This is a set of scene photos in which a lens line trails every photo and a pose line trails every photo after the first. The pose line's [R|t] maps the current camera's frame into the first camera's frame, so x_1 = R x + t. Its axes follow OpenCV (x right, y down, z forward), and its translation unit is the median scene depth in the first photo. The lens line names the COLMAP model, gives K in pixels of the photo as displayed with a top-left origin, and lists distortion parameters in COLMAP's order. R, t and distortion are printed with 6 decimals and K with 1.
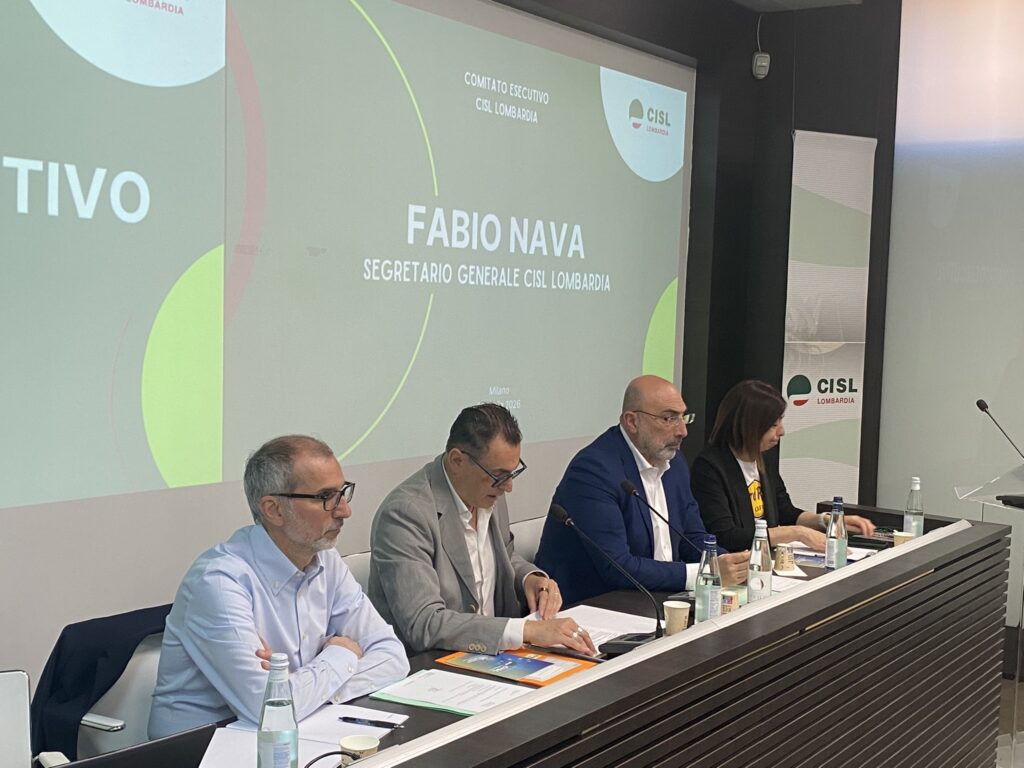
lens RADIAL K [[1304.0, 0, 503.0], [0, 1304.0, 392.2], [0, 0, 1]] dist [0.058442, 0.000000]
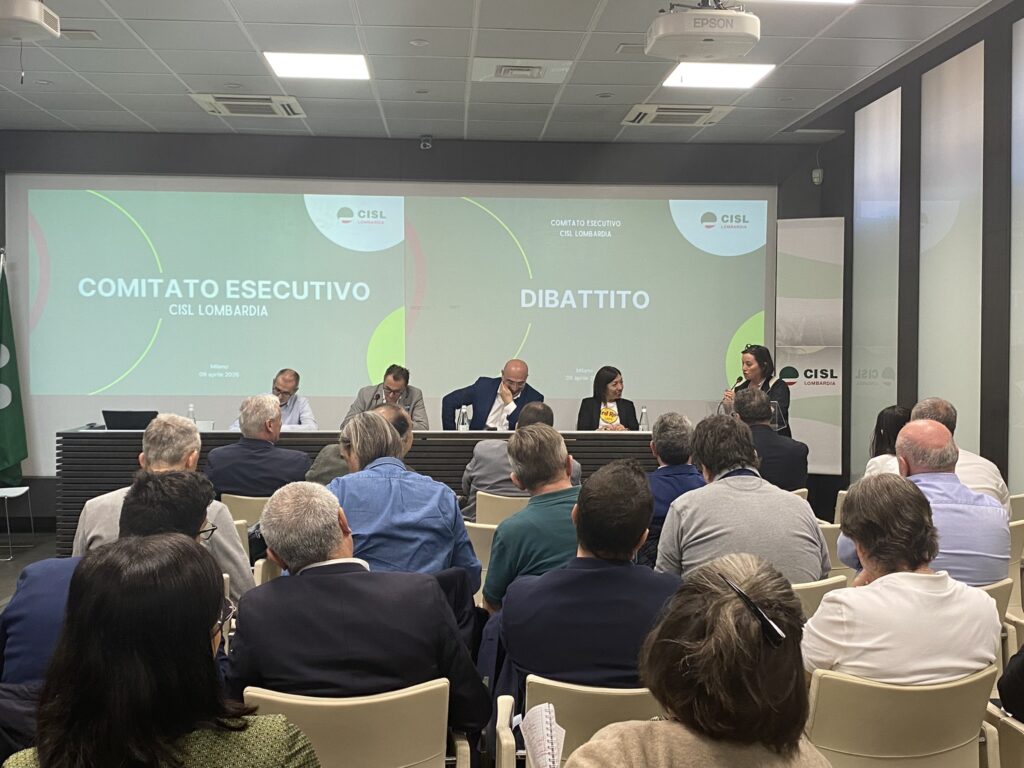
lens RADIAL K [[1141.8, 0, 520.2], [0, 1141.8, 376.6], [0, 0, 1]] dist [0.056222, 0.000000]
pose [[0.620163, -0.003023, -0.784467, 1.332829], [-0.046206, 0.998116, -0.040374, 0.084839], [0.783111, 0.061286, 0.618855, -0.173453]]
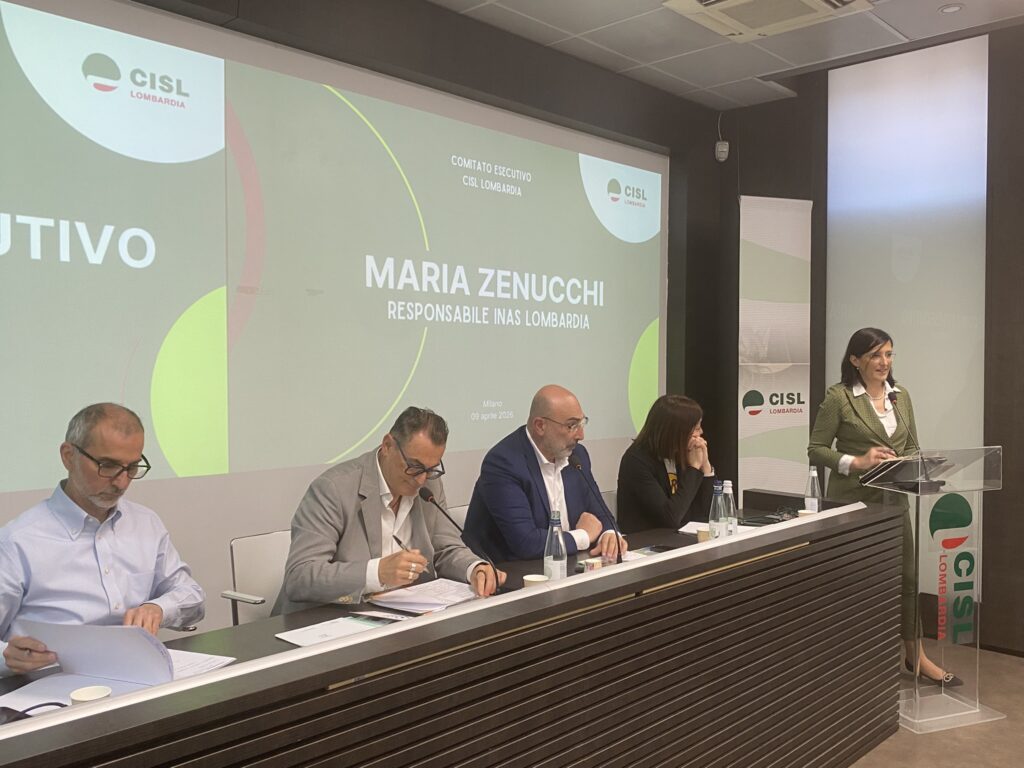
lens RADIAL K [[901.9, 0, 513.6], [0, 901.9, 383.3], [0, 0, 1]] dist [0.043130, -0.060122]
pose [[0.989189, -0.023830, -0.144699, 0.146669], [0.016291, 0.998458, -0.053065, 0.025925], [0.145741, 0.050134, 0.988052, 0.132797]]
